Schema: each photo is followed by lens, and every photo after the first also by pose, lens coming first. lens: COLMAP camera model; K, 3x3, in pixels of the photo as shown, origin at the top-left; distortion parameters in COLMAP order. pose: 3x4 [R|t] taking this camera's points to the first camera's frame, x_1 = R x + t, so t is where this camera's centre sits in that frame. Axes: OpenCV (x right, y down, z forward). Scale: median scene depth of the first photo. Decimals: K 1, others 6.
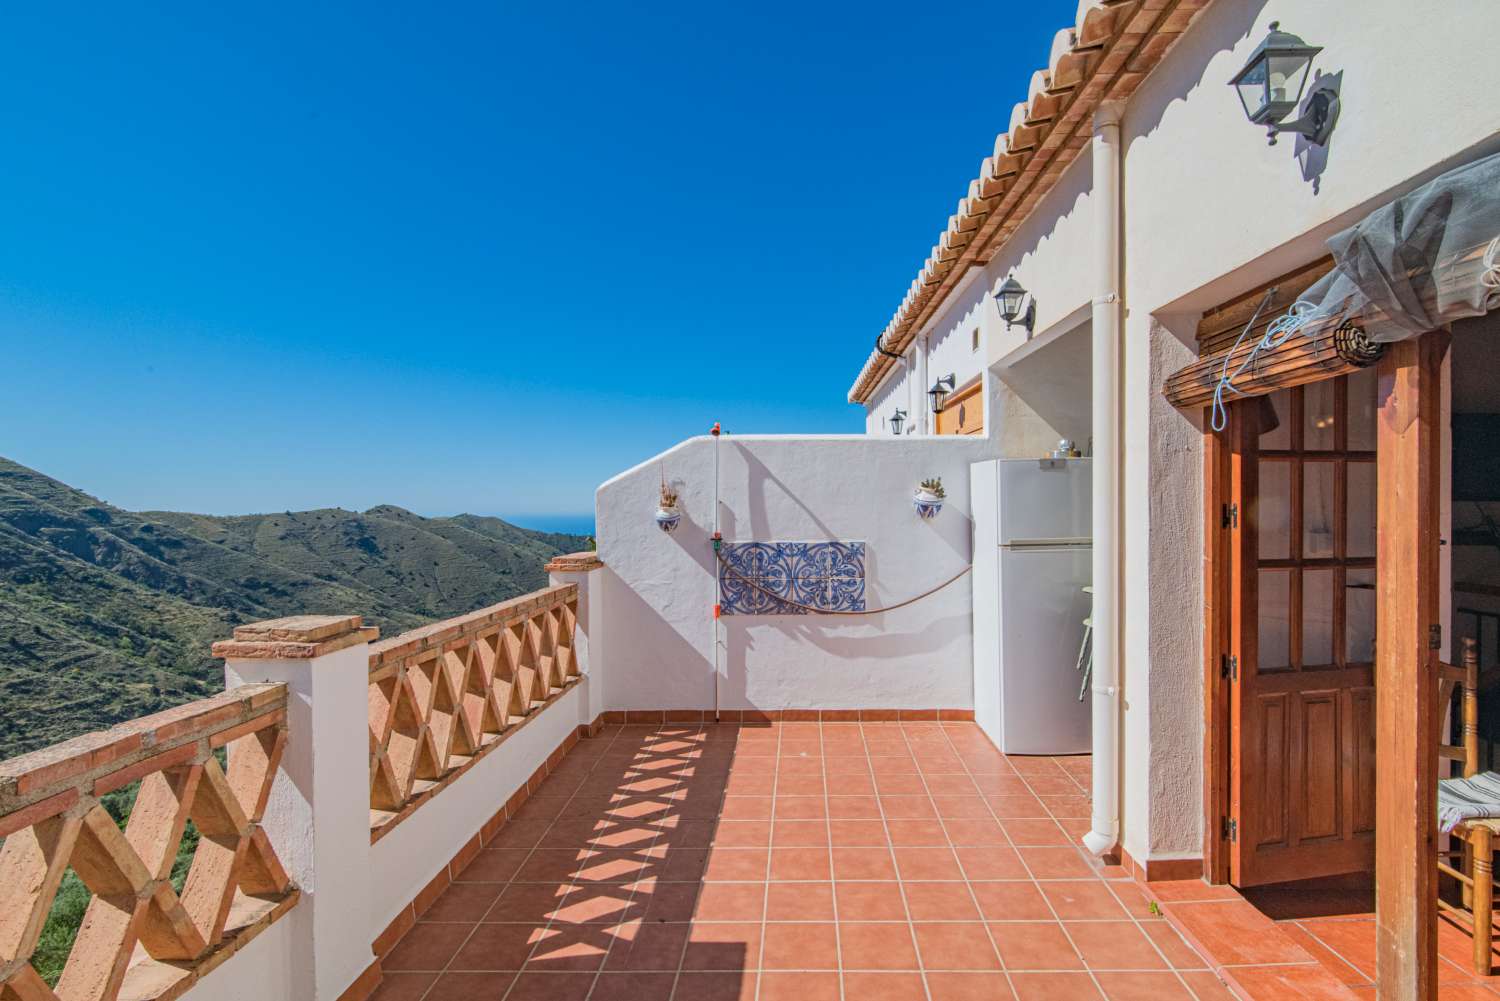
lens RADIAL K [[696.9, 0, 770.6], [0, 696.9, 500.1], [0, 0, 1]] dist [0.001149, -0.000074]
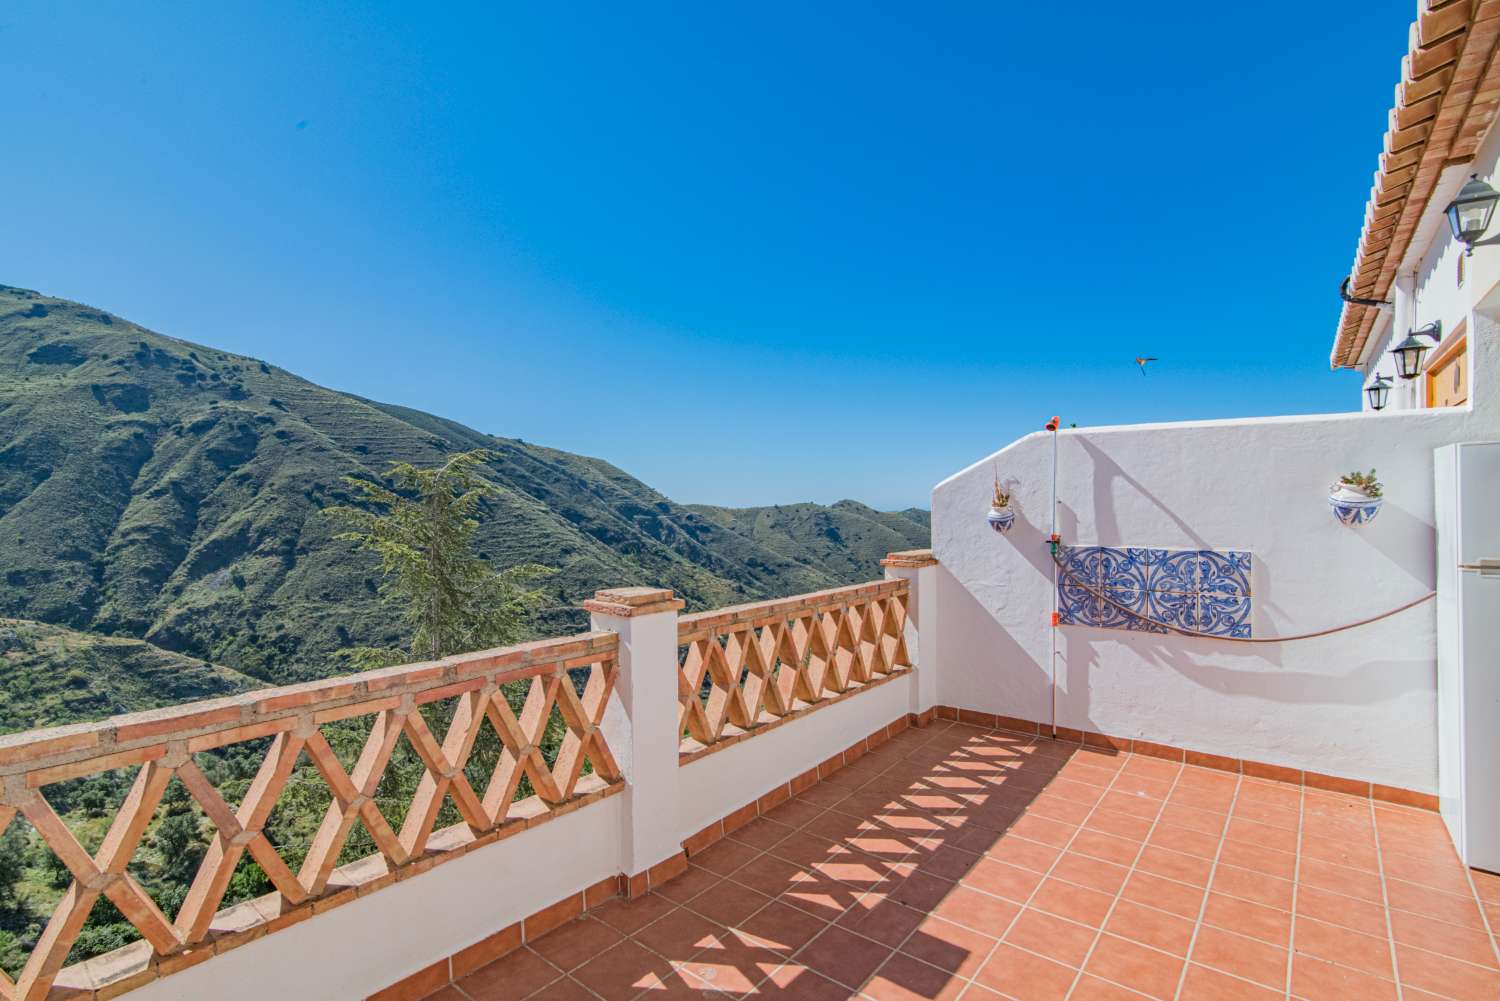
lens RADIAL K [[697.8, 0, 749.4], [0, 697.8, 500.3], [0, 0, 1]] dist [0.001884, 0.000369]
pose [[0.798982, 0.001330, -0.601354, 0.158535], [0.003207, 0.999974, 0.006472, -0.006734], [0.601347, -0.007099, 0.798957, 0.012119]]
